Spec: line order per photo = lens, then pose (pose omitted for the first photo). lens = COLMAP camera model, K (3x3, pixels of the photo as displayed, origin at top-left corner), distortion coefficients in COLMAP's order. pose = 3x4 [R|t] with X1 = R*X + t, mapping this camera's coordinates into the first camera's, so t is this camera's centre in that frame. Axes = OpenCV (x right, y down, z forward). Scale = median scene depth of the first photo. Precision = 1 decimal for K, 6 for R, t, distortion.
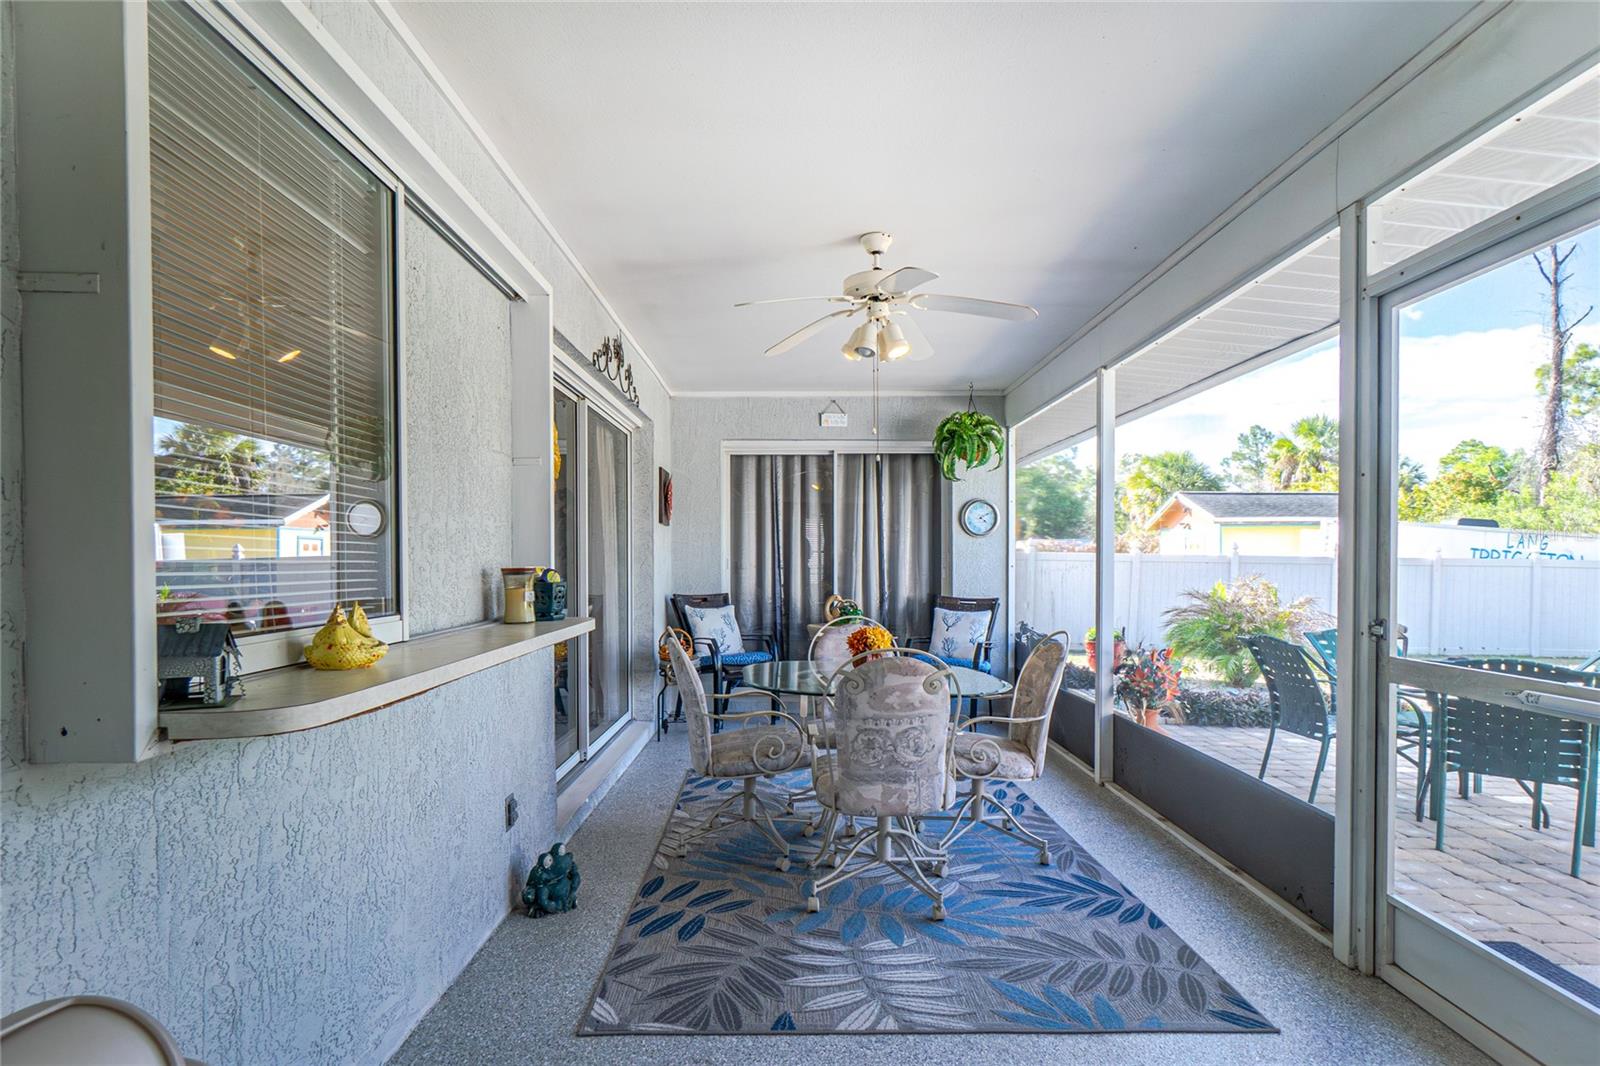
lens RADIAL K [[850.0, 0, 794.4], [0, 850.0, 577.8], [0, 0, 1]] dist [-0.005192, 0.004105]
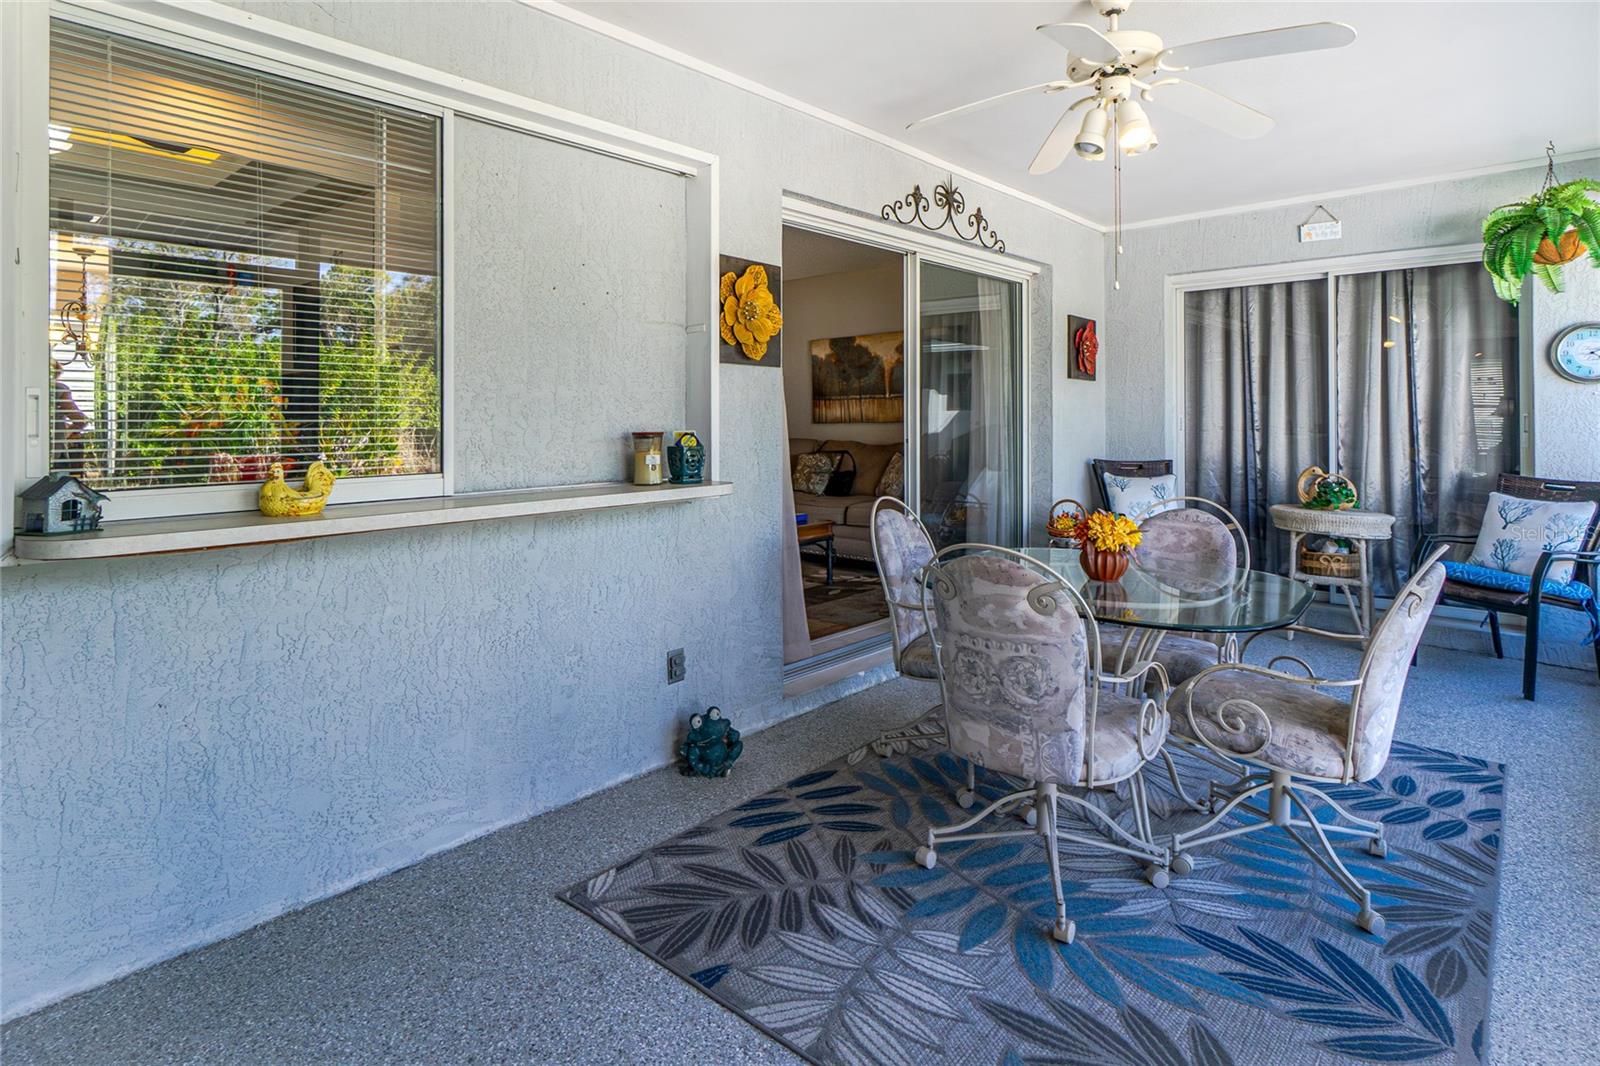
lens RADIAL K [[850.0, 0, 778.4], [0, 850.0, 414.9], [0, 0, 1]] dist [-0.005192, 0.004105]
pose [[0.734319, -0.005083, -0.678786, 0.474215], [-0.010759, 0.999759, -0.019127, -0.013742], [0.678720, 0.021348, 0.734087, 0.319755]]
